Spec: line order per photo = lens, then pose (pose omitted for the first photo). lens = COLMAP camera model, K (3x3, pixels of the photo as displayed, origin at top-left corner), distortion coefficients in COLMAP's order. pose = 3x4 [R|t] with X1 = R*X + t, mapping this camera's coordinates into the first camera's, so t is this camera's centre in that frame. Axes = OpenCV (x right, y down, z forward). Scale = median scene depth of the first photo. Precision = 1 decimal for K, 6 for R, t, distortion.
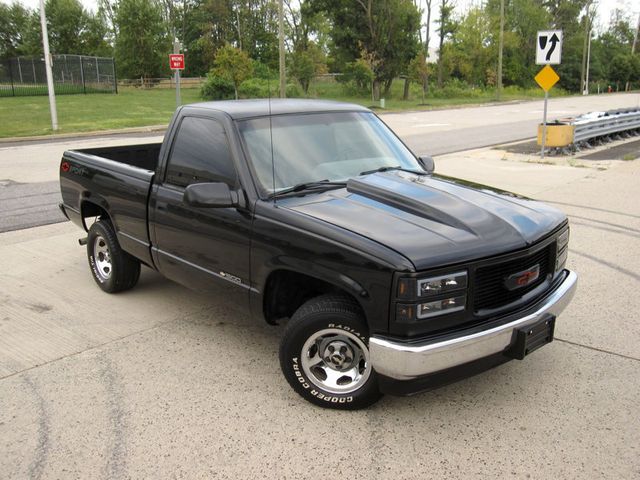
lens RADIAL K [[620.8, 0, 320.0], [0, 620.8, 240.0], [0, 0, 1]] dist [-0.047933, -0.001871]
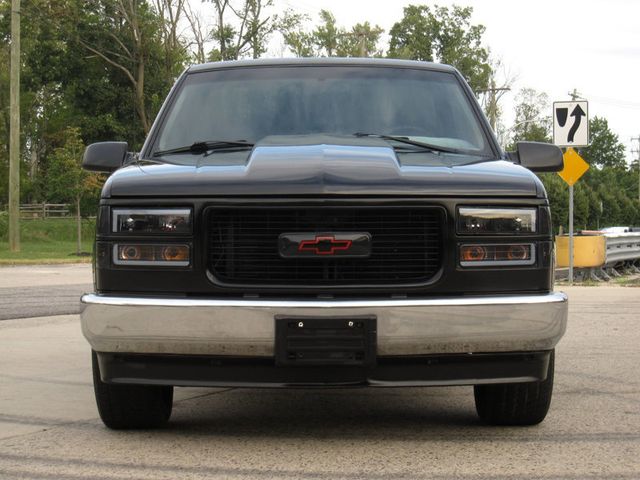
lens RADIAL K [[1284.0, 0, 320.0], [0, 1284.0, 240.0], [0, 0, 1]] dist [-0.107692, -0.295127]
pose [[0.957807, 0.010621, 0.287215, -0.091653], [0.060606, 0.969383, -0.237956, 0.041432], [-0.280948, 0.245323, 0.927839, -0.068397]]
